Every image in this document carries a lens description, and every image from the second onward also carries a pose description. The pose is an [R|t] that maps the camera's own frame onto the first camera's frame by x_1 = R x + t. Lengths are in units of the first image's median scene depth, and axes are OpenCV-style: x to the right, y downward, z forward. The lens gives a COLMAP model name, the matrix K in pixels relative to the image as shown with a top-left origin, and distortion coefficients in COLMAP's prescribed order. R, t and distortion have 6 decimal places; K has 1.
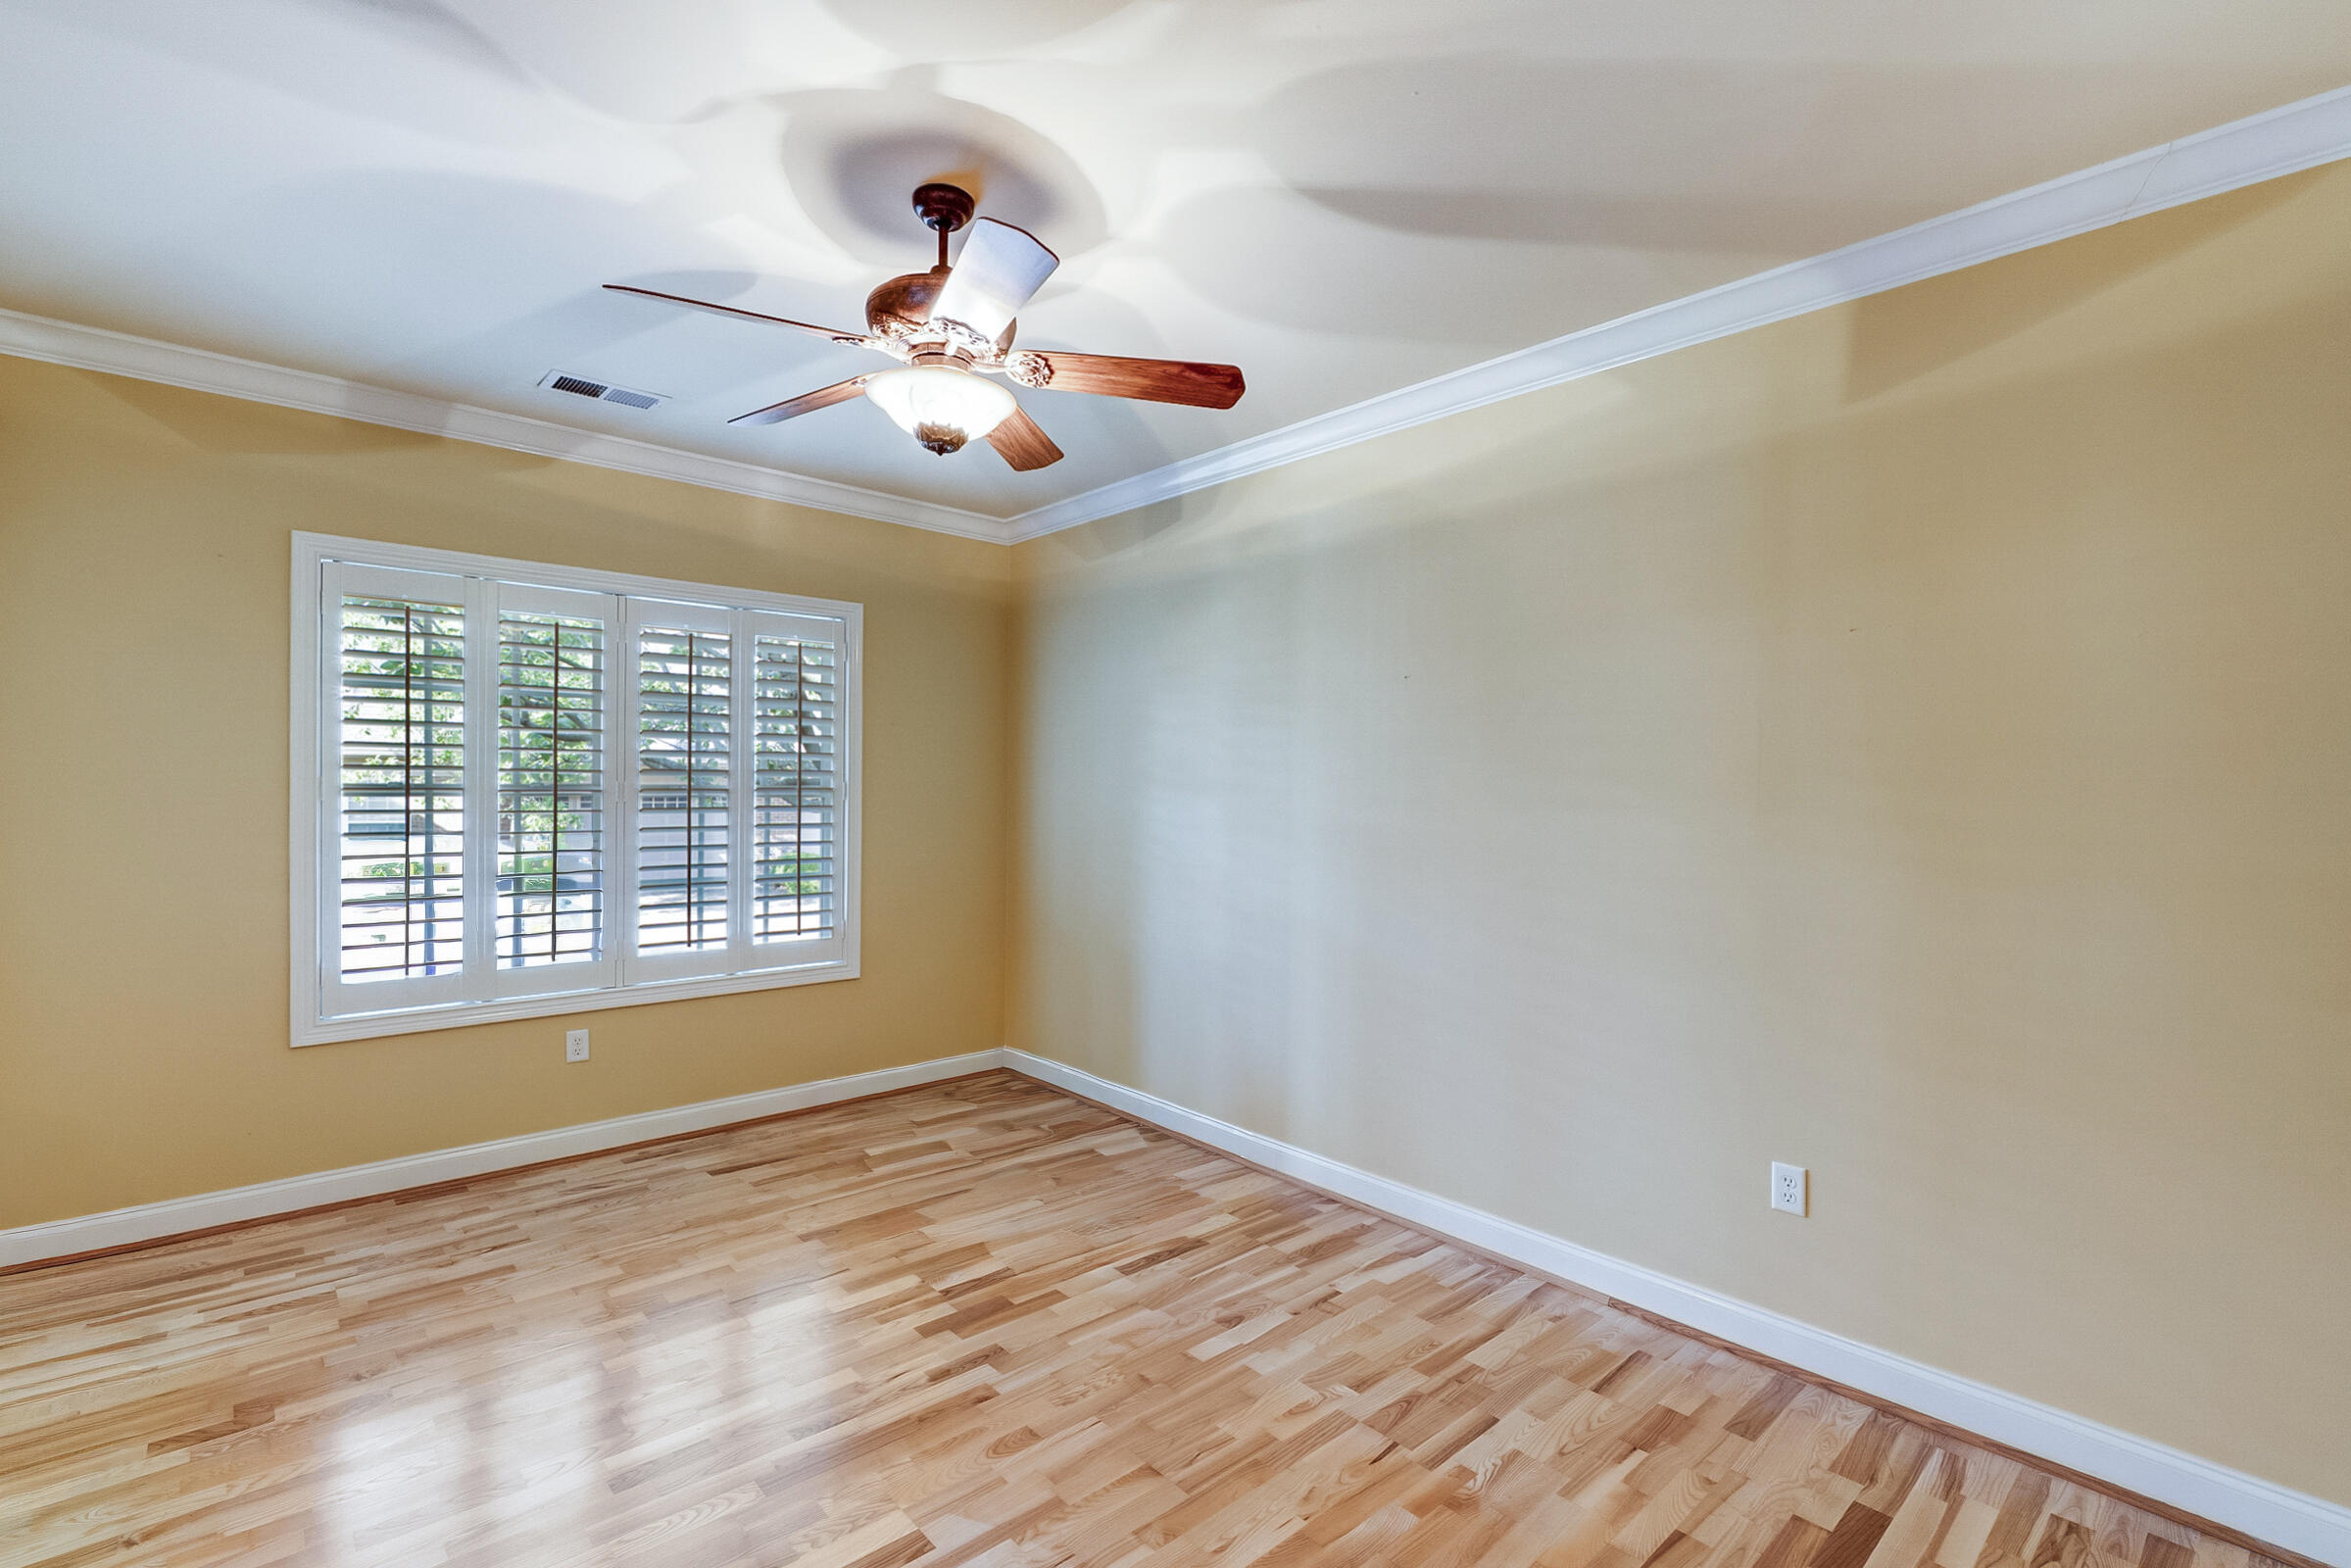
lens RADIAL K [[1036.5, 0, 1163.0], [0, 1036.5, 783.0], [0, 0, 1]] dist [-0.001176, -0.000541]
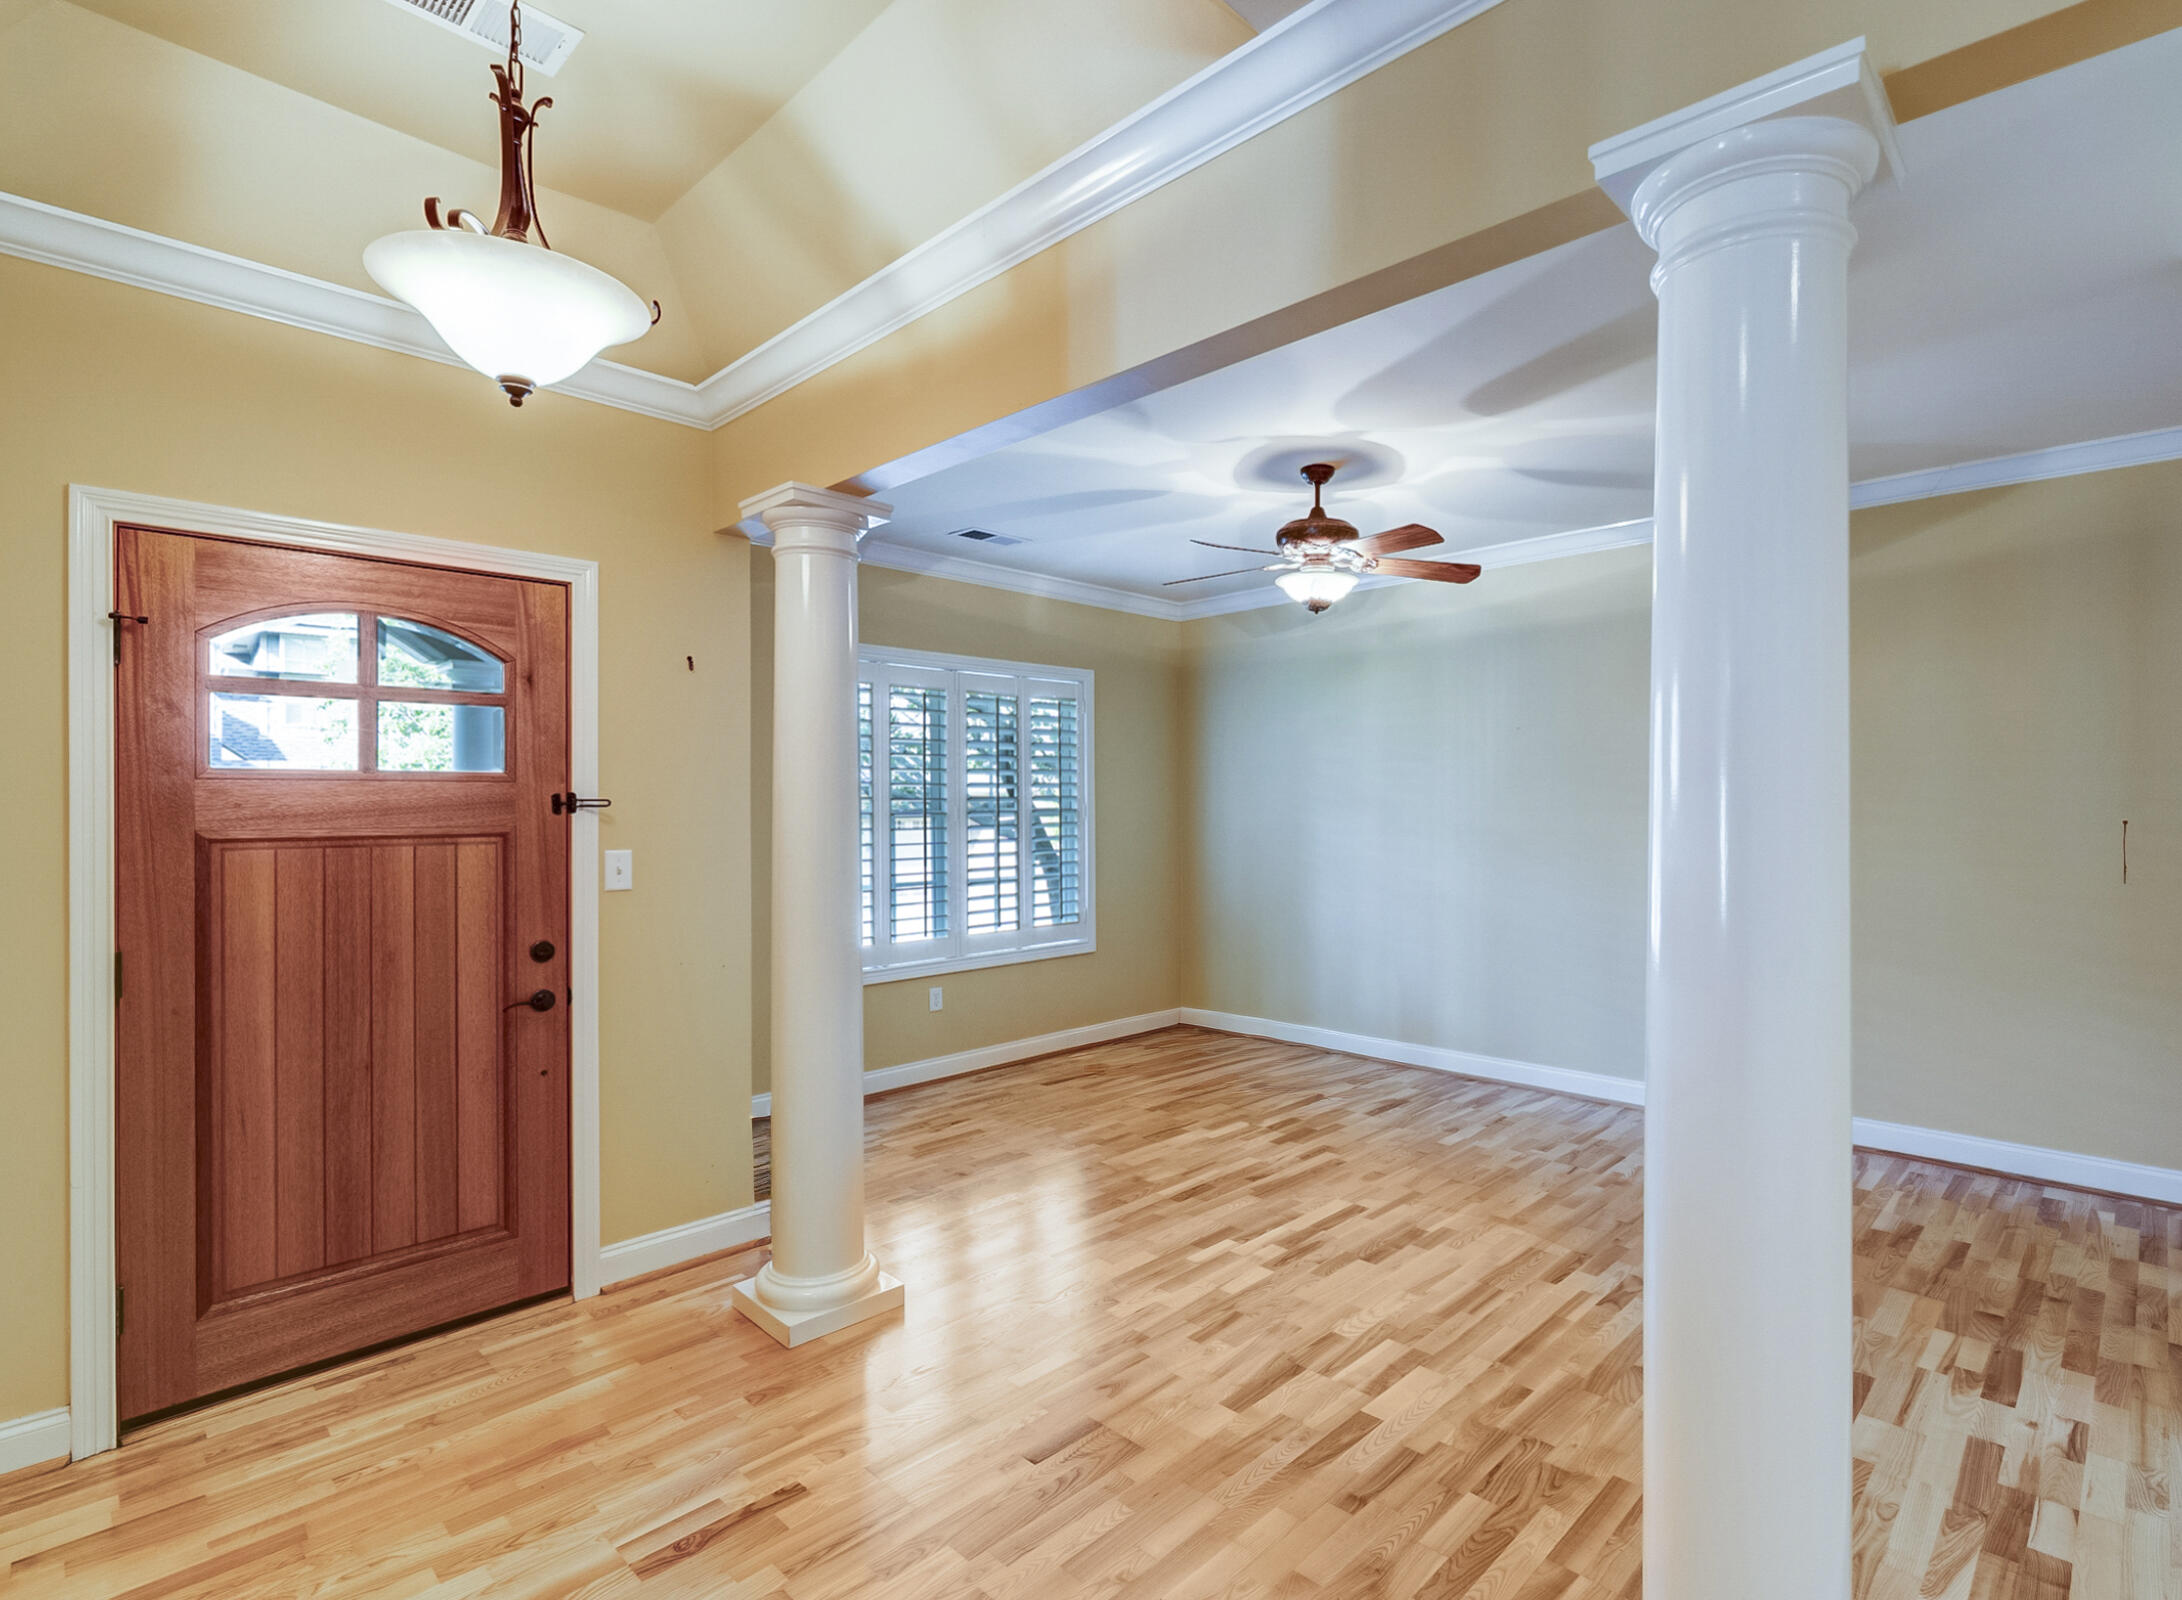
lens RADIAL K [[1062.5, 0, 1222.5], [0, 1062.5, 800.5], [0, 0, 1]] dist [0.002385, 0.000055]
pose [[0.991794, -0.016735, 0.126747, -0.482155], [0.016728, 0.999859, 0.001119, -0.007836], [-0.126747, 0.001010, 0.991935, -0.597290]]
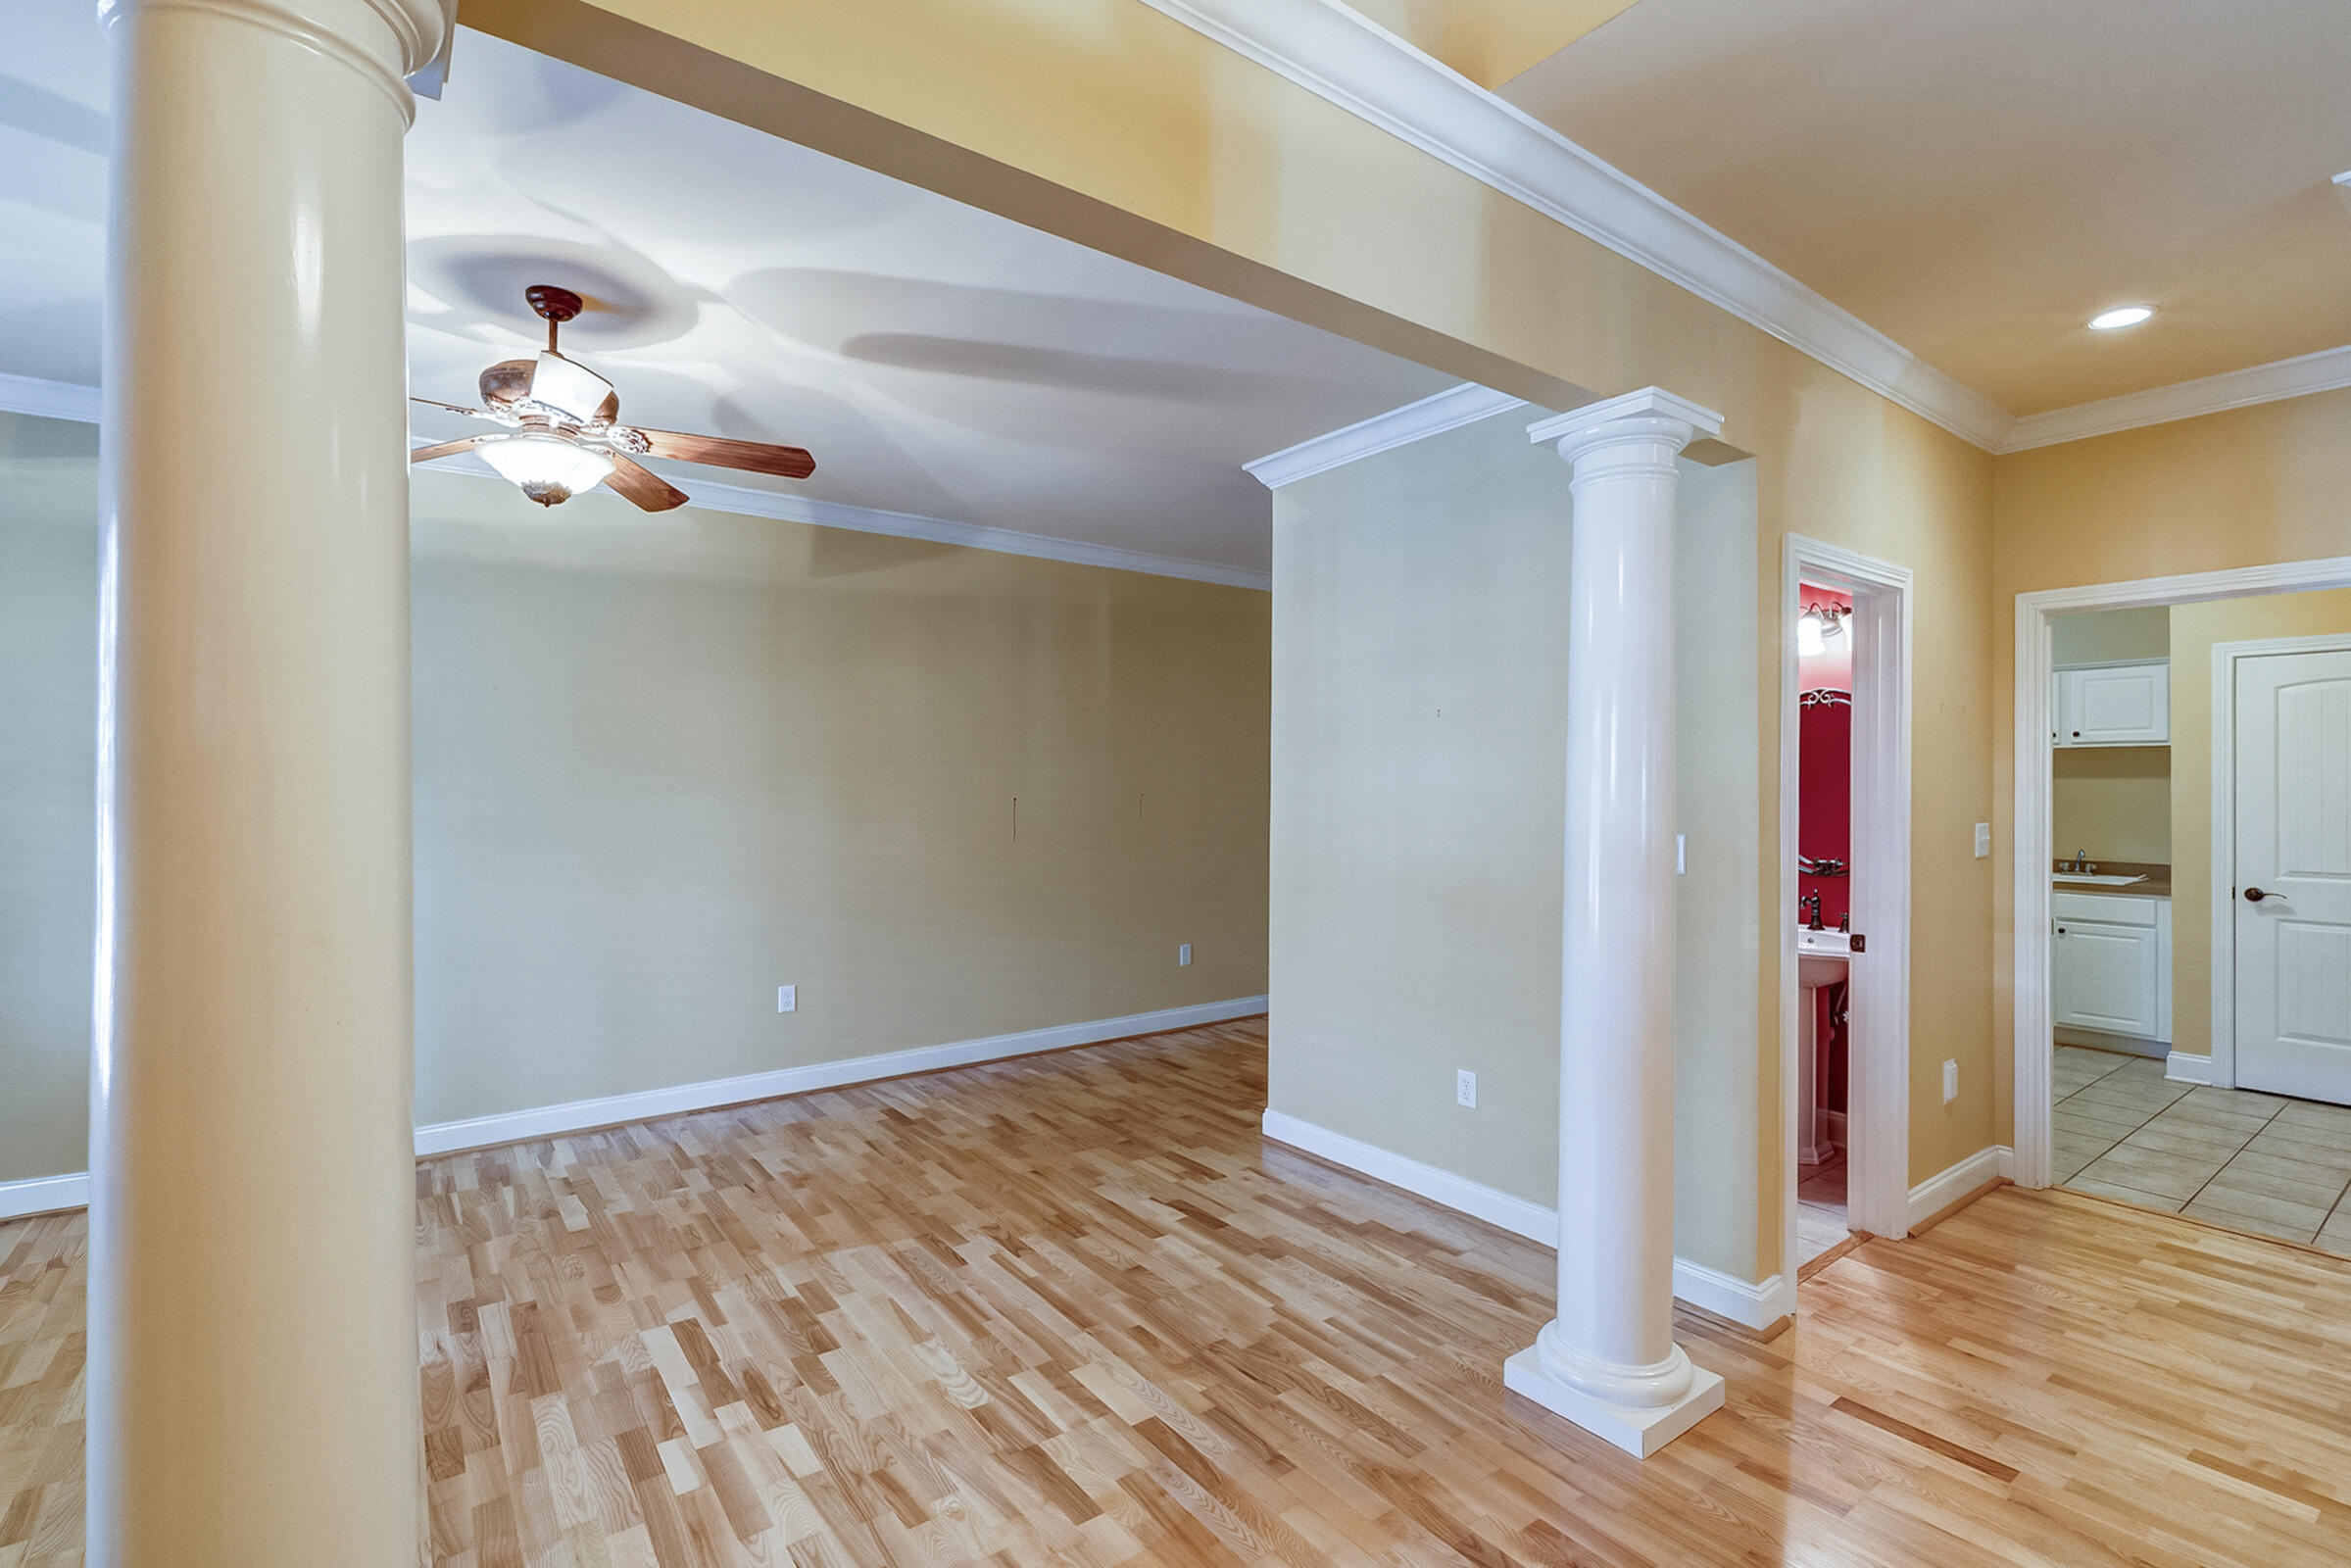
lens RADIAL K [[1036.5, 0, 1163.0], [0, 1036.5, 783.0], [0, 0, 1]] dist [-0.001176, -0.000541]
pose [[0.104547, -0.012839, 0.994437, -1.053470], [-0.002822, 0.999909, 0.013207, -0.015535], [-0.994516, -0.004187, 0.104501, 0.138644]]
